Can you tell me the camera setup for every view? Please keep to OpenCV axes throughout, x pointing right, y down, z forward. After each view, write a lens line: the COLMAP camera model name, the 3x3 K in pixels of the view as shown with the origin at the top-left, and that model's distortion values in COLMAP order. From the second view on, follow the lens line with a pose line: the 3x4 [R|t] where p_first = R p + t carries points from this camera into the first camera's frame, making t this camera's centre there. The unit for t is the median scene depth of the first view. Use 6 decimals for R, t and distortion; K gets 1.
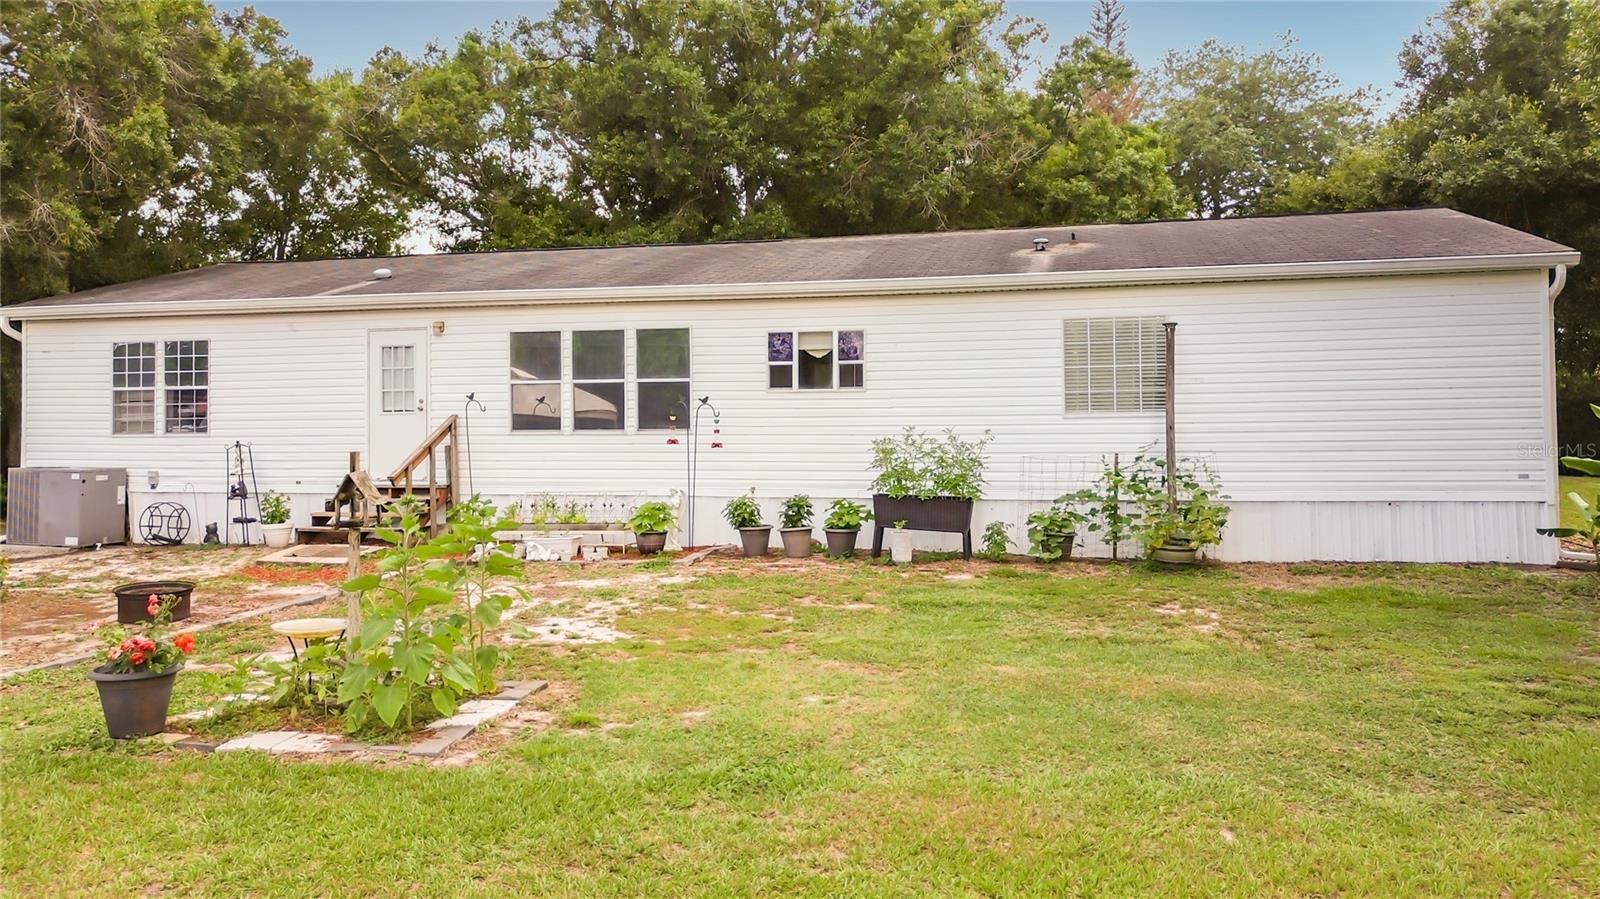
lens RADIAL K [[1168.5, 0, 796.1], [0, 1168.5, 394.2], [0, 0, 1]] dist [0.027910, -0.027569]
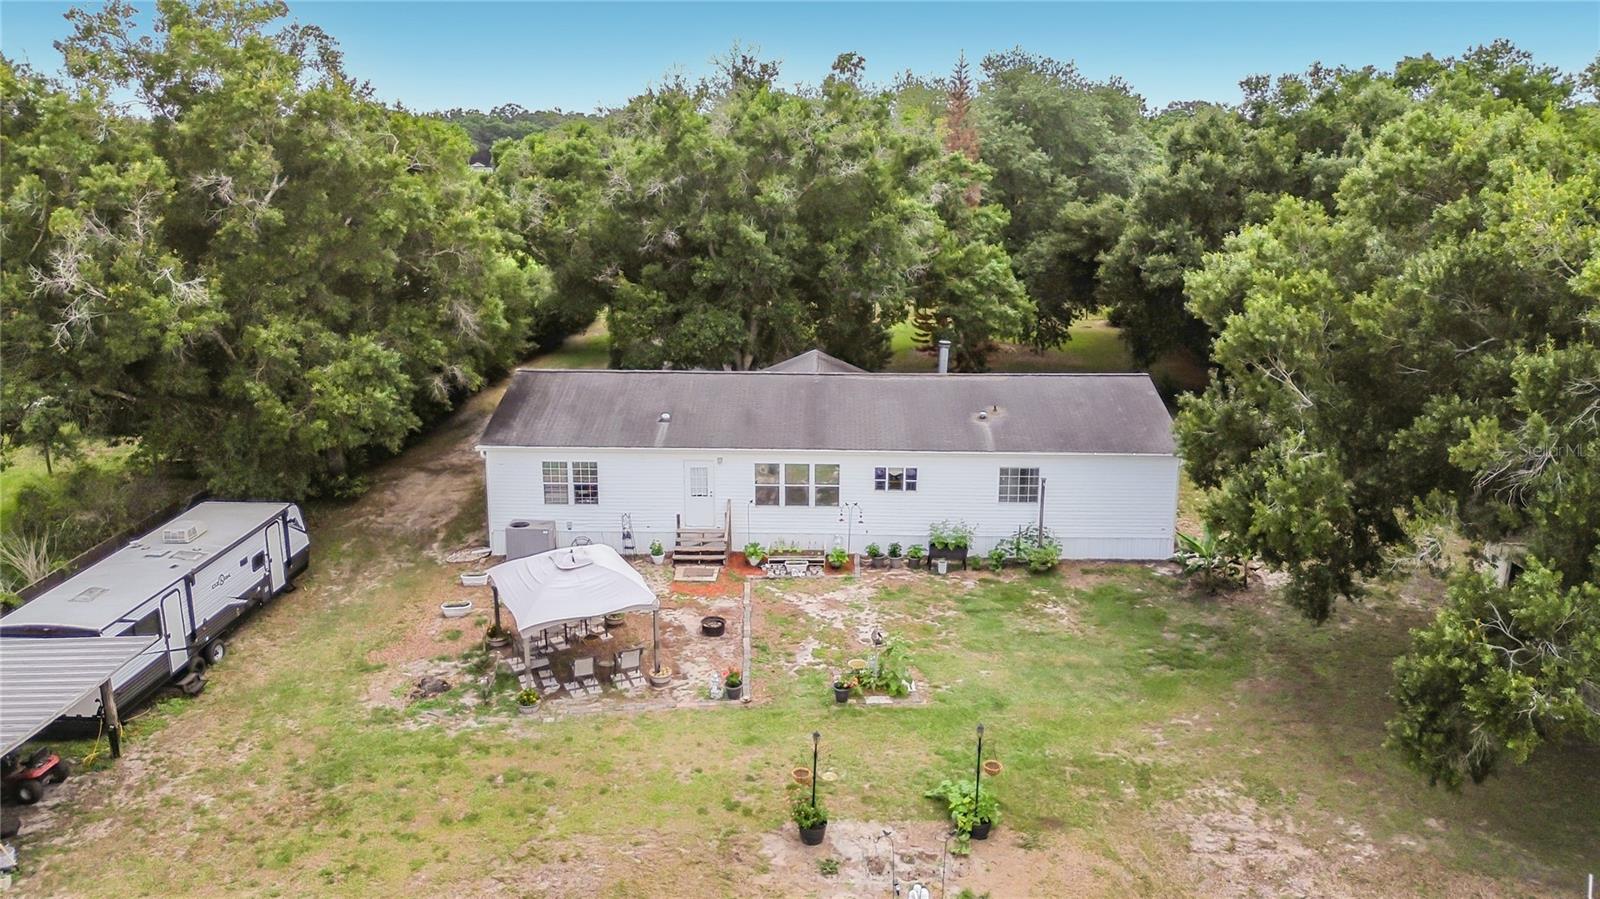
lens RADIAL K [[1170.2, 0, 795.3], [0, 1170.2, 387.9], [0, 0, 1]] dist [0.061739, -0.081302]
pose [[0.977641, -0.034784, 0.207382, -0.659920], [-0.016282, 0.970740, 0.239579, -0.765222], [-0.209647, -0.237599, 0.948470, -1.143105]]
